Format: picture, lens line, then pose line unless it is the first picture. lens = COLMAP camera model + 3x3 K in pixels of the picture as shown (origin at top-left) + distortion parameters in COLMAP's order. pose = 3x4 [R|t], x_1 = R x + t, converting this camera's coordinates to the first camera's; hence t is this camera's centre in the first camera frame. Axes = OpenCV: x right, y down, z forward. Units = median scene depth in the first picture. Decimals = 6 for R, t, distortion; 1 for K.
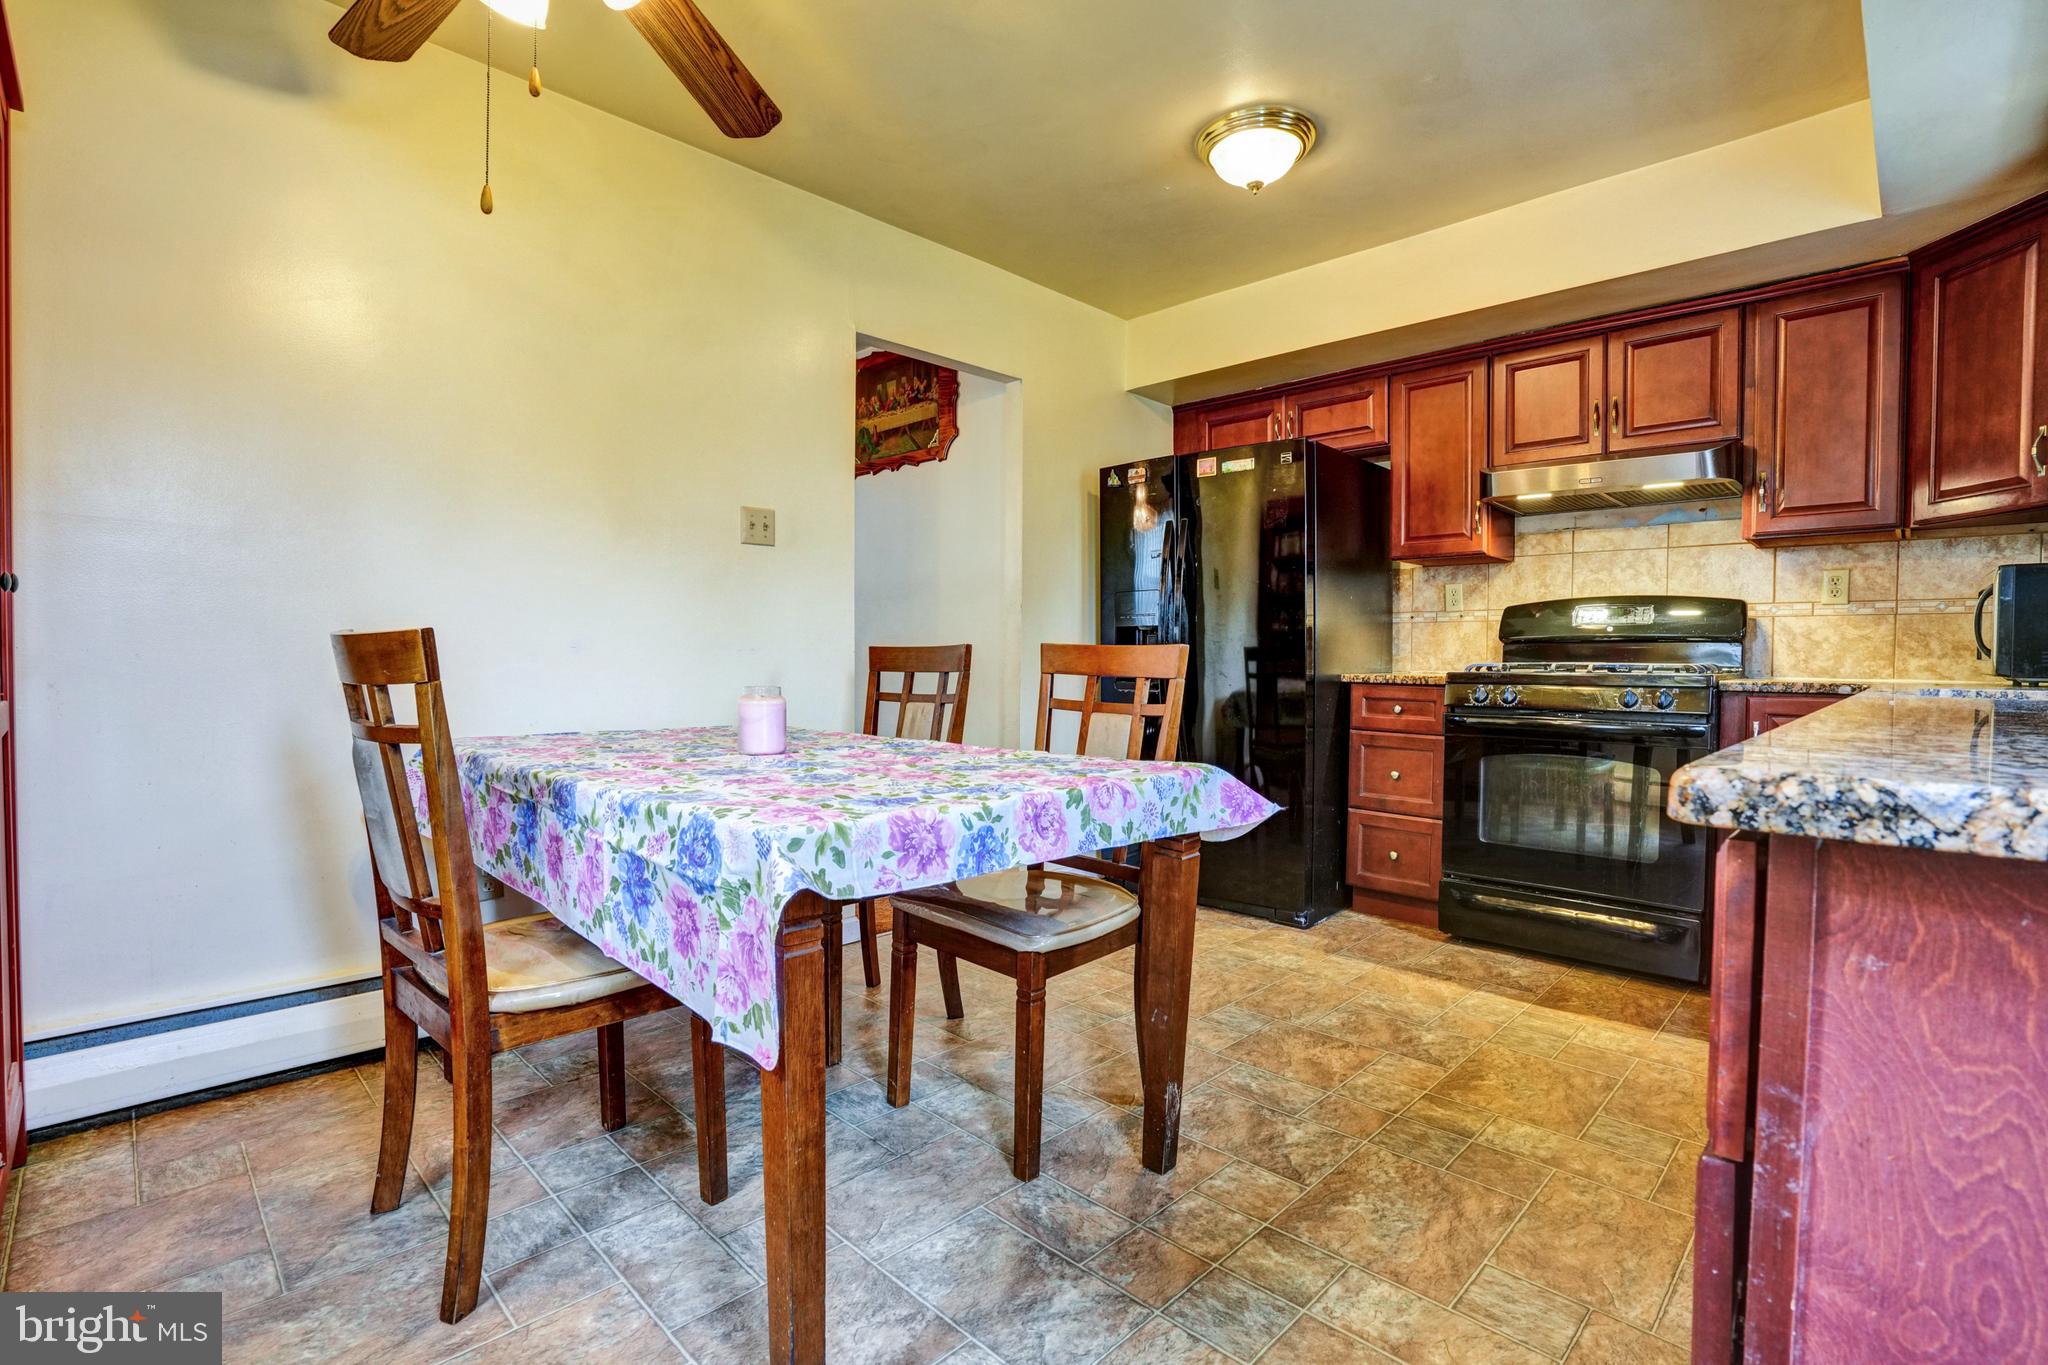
lens RADIAL K [[968.2, 0, 1019.9], [0, 968.2, 686.0], [0, 0, 1]] dist [-0.063217, 0.027544]
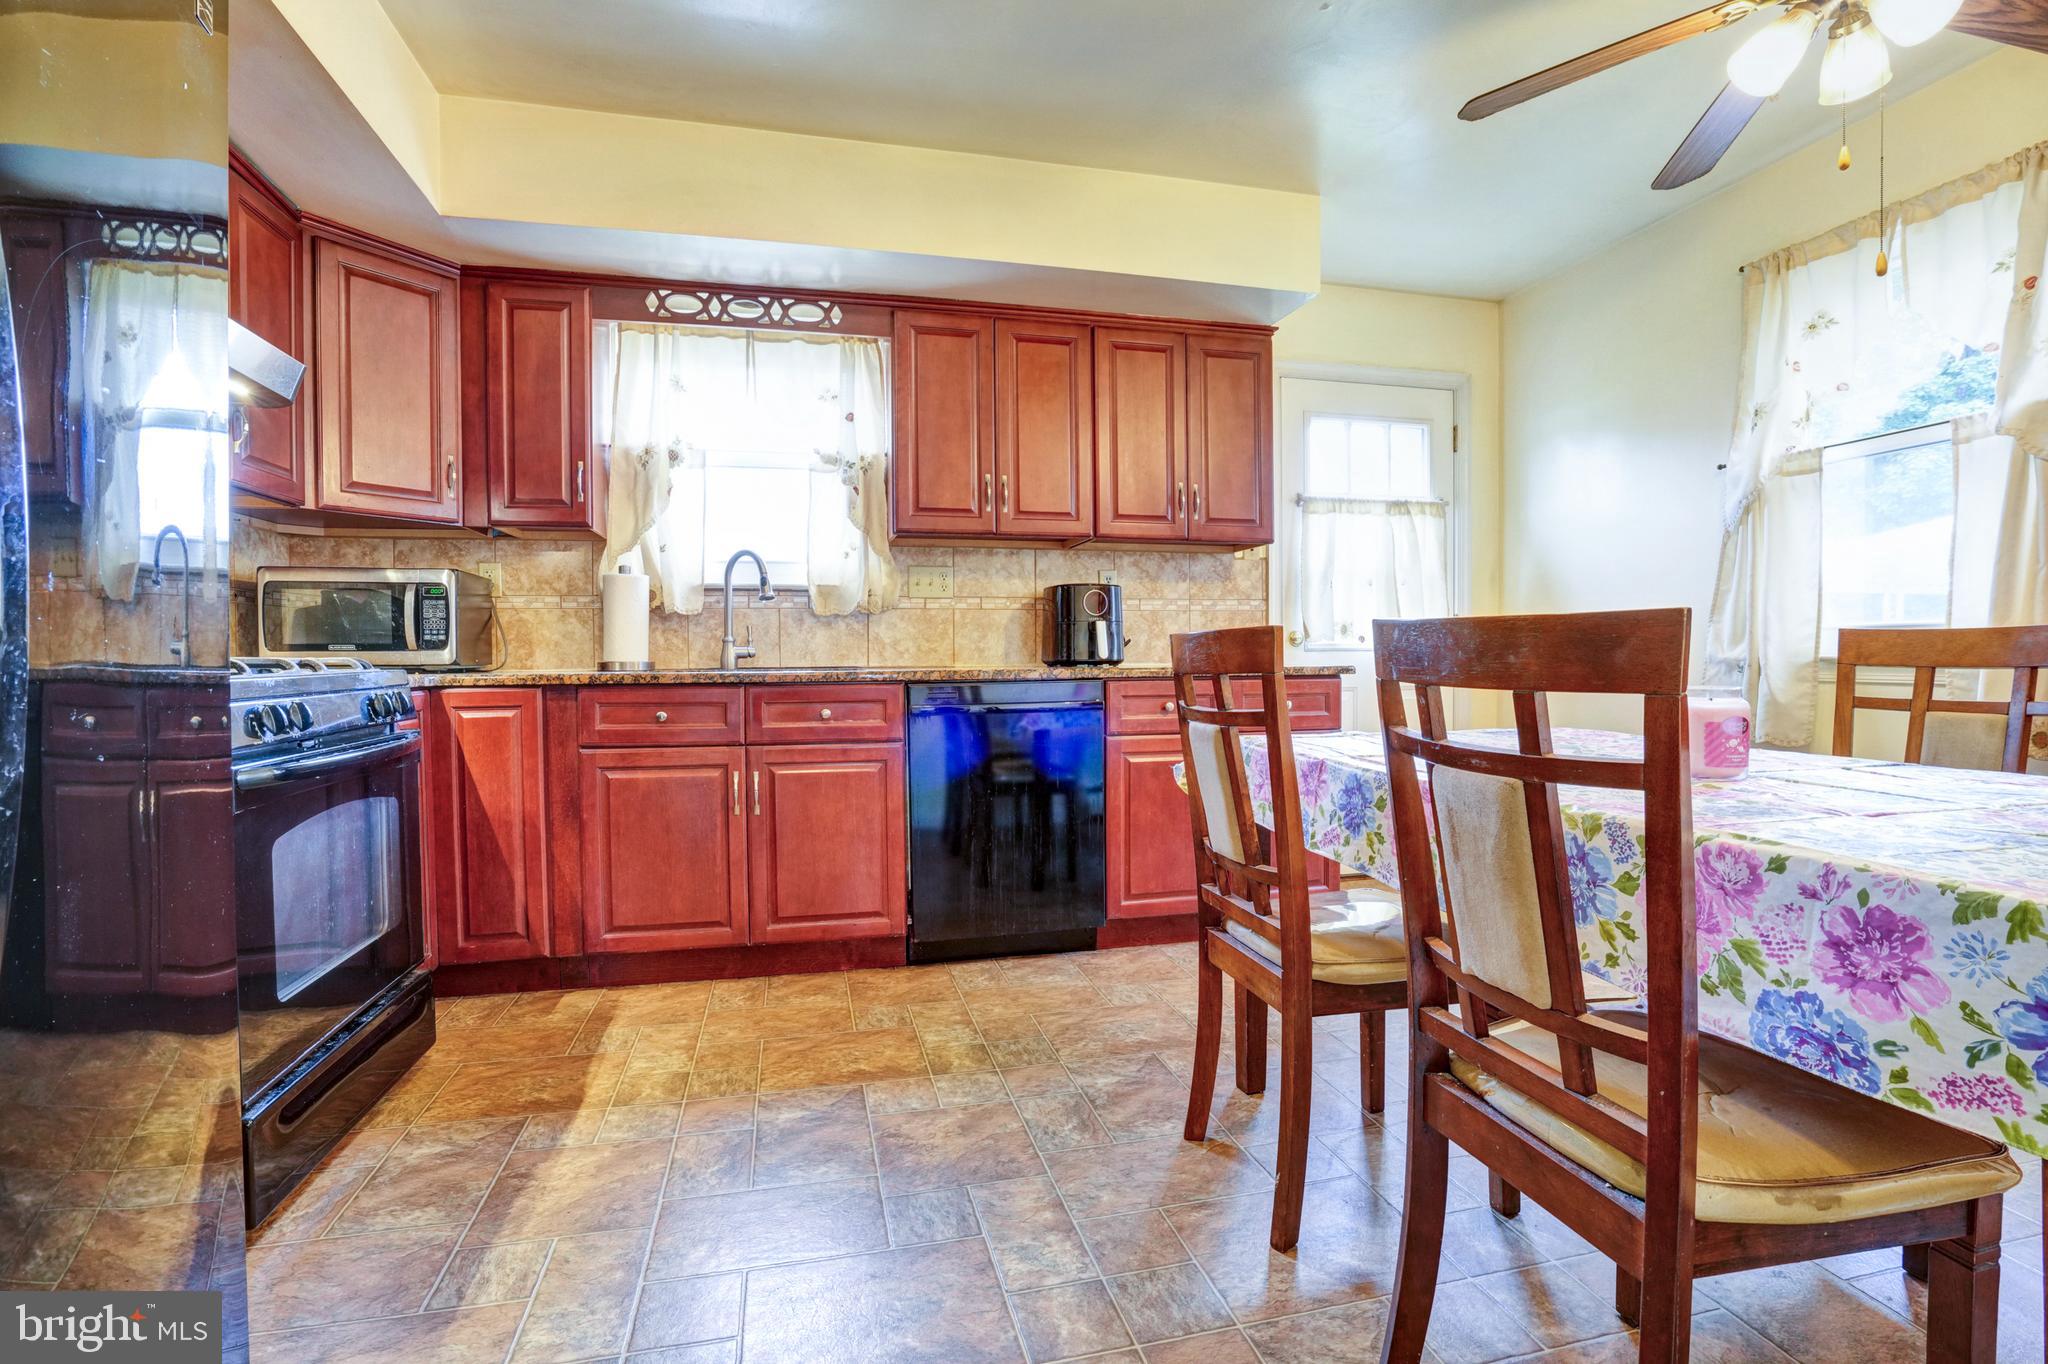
lens RADIAL K [[939.0, 0, 1009.2], [0, 939.0, 683.3], [0, 0, 1]] dist [-0.046459, 0.014250]
pose [[-0.847004, -0.013157, 0.531424, -0.105881], [0.019793, 0.998220, 0.056261, -0.028738], [-0.531219, 0.058172, -0.845235, 1.143309]]
